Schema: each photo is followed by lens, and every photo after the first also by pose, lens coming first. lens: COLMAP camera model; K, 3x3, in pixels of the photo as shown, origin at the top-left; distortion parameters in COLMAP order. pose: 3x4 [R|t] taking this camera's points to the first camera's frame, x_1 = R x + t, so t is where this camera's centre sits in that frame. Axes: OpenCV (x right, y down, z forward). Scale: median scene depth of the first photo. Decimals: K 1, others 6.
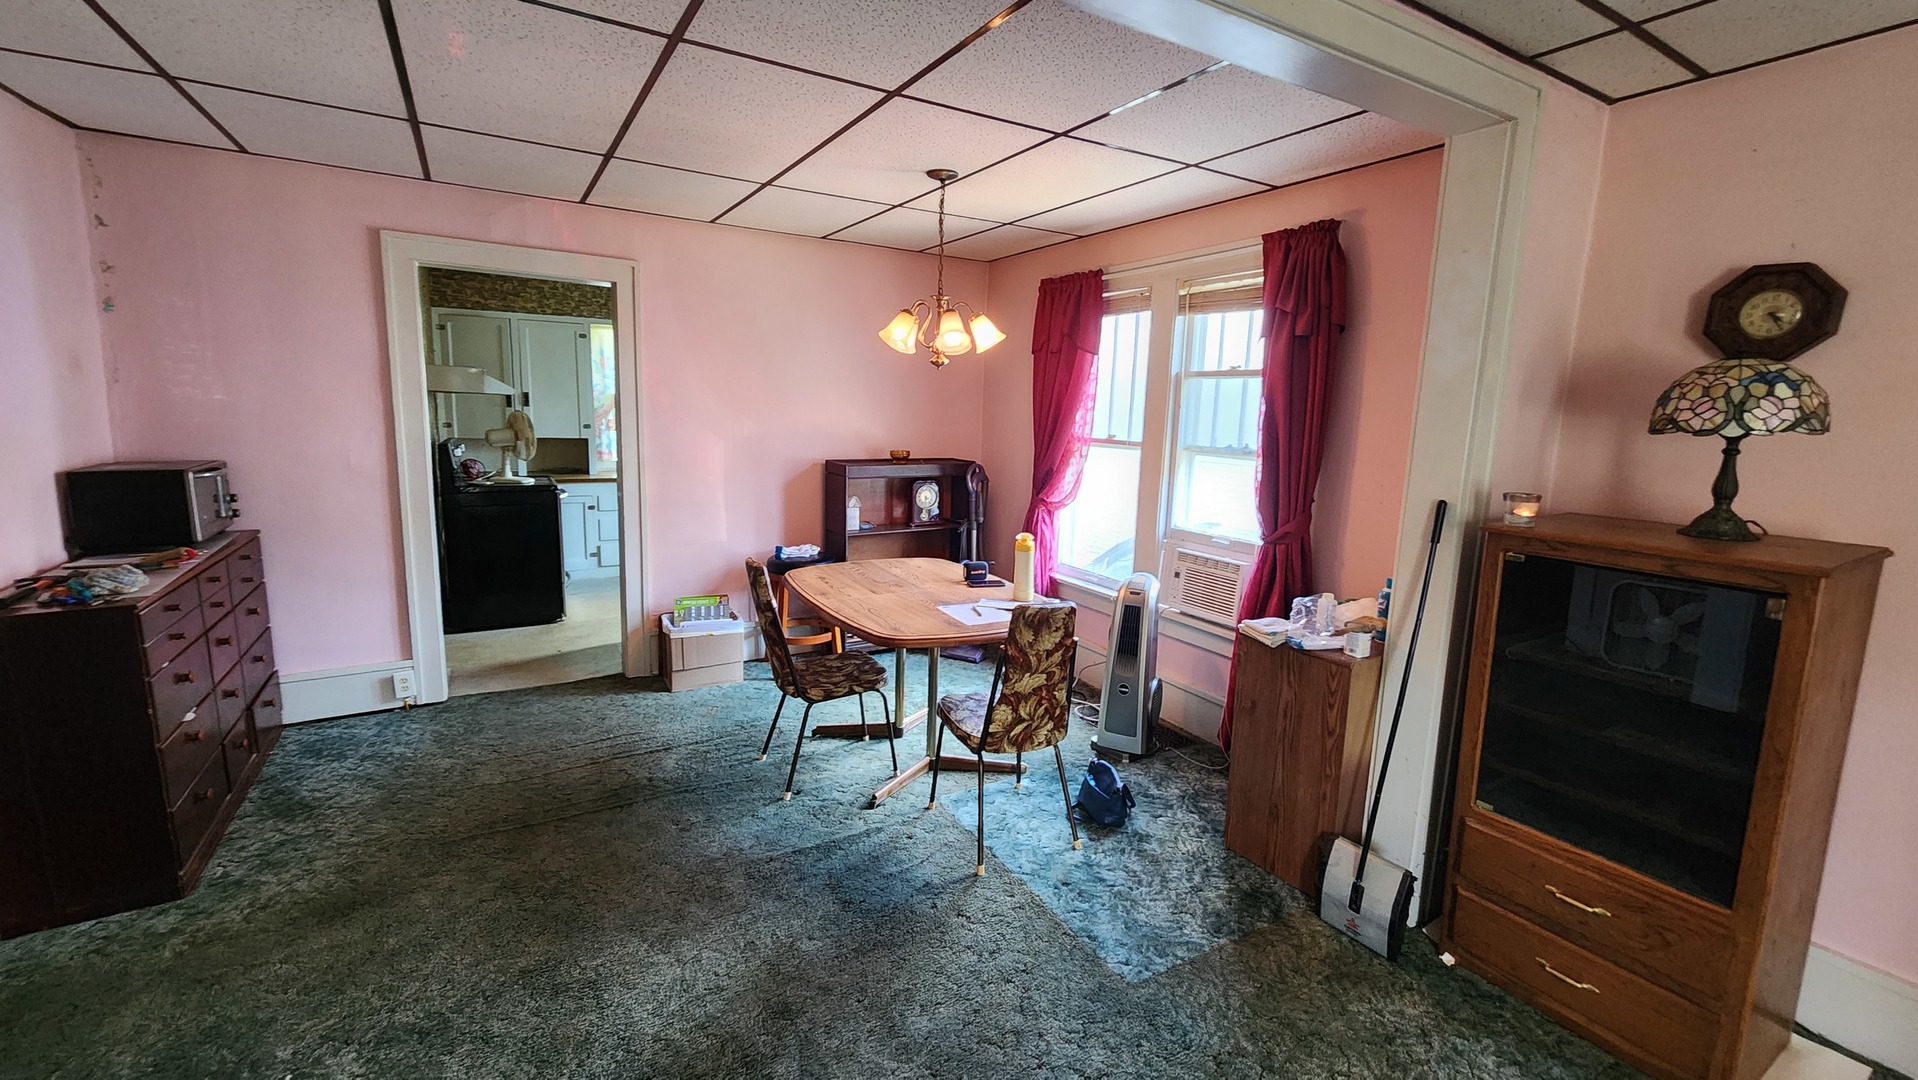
lens RADIAL K [[797.1, 0, 966.1], [0, 797.1, 533.1], [0, 0, 1]] dist [0.000971, 0.000070]
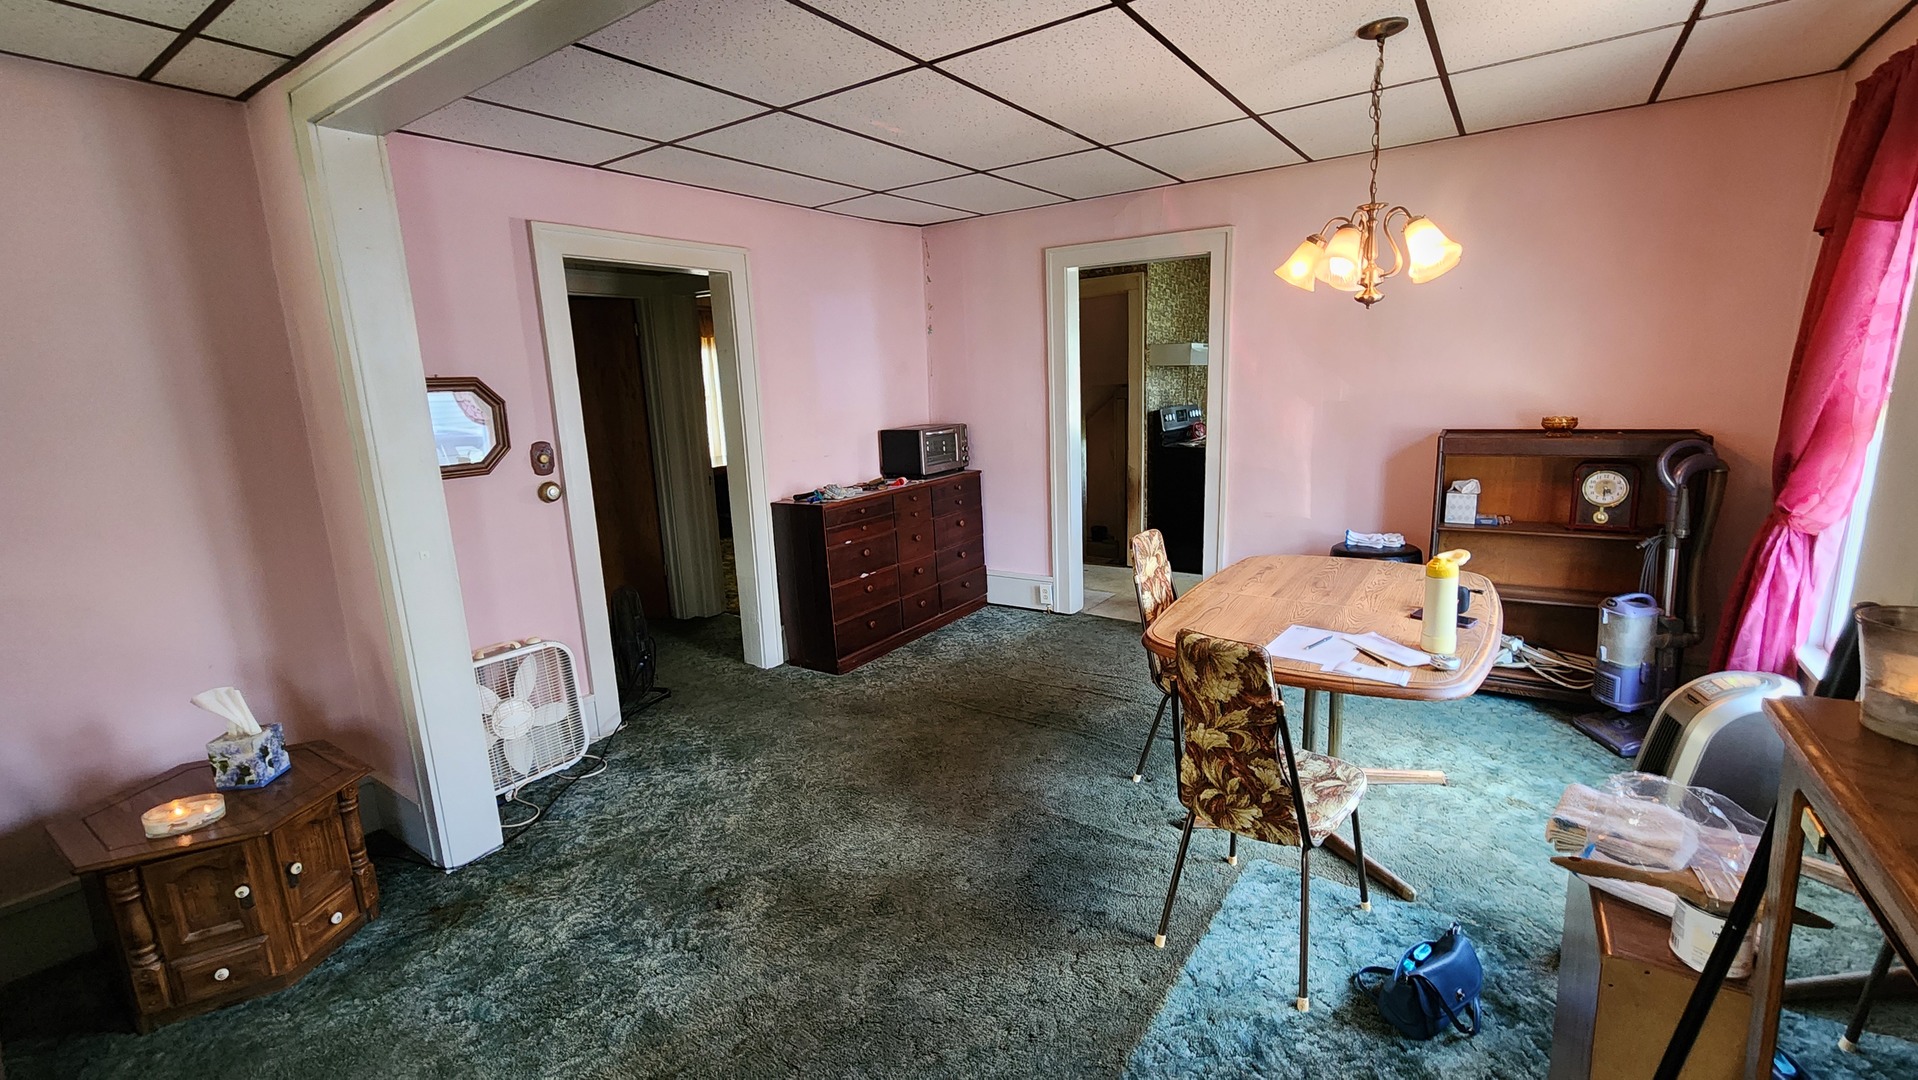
lens RADIAL K [[797.1, 0, 966.1], [0, 797.1, 533.1], [0, 0, 1]] dist [0.000971, 0.000070]
pose [[0.411981, 0.134671, -0.901186, 0.569701], [-0.089984, 0.990196, 0.106836, -0.054872], [0.906739, 0.037078, 0.420060, 0.425992]]
